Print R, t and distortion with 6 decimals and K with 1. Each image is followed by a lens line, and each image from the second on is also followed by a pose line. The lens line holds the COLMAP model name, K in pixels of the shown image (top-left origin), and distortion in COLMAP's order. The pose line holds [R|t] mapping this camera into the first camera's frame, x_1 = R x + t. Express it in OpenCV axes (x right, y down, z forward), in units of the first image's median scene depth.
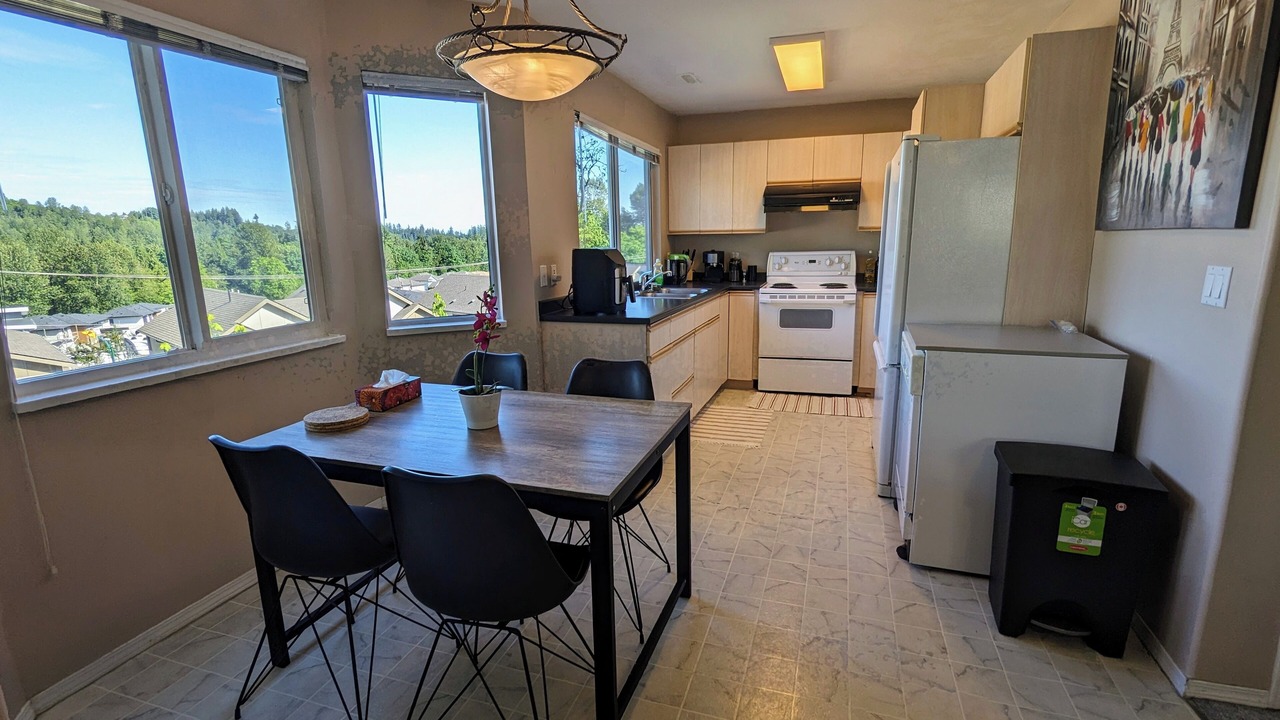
lens RADIAL K [[612.1, 0, 636.1], [0, 612.1, 360.0], [0, 0, 1]] dist [0.005001, 0.001120]
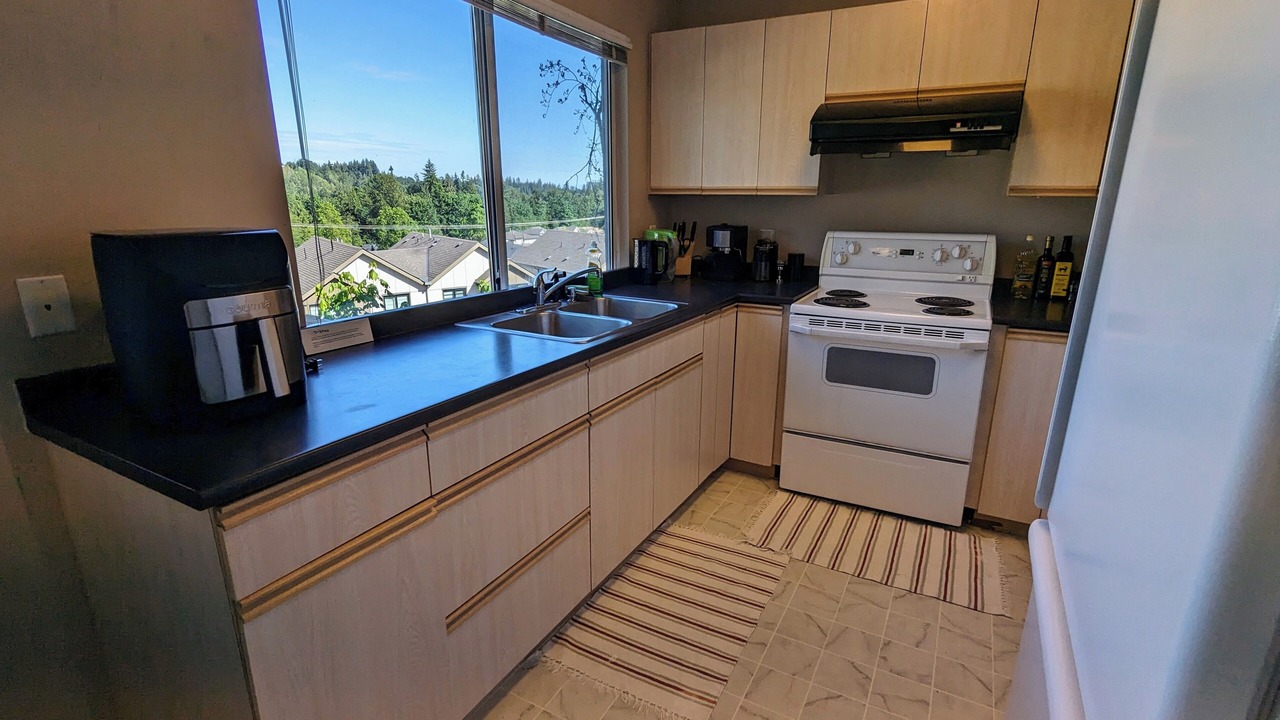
lens RADIAL K [[612.1, 0, 636.1], [0, 612.1, 360.0], [0, 0, 1]] dist [0.005001, 0.001120]
pose [[0.983720, 0.067161, -0.166688, 0.165304], [-0.056047, 0.995935, 0.070511, -0.100535], [0.170746, -0.060020, 0.983485, 0.471870]]
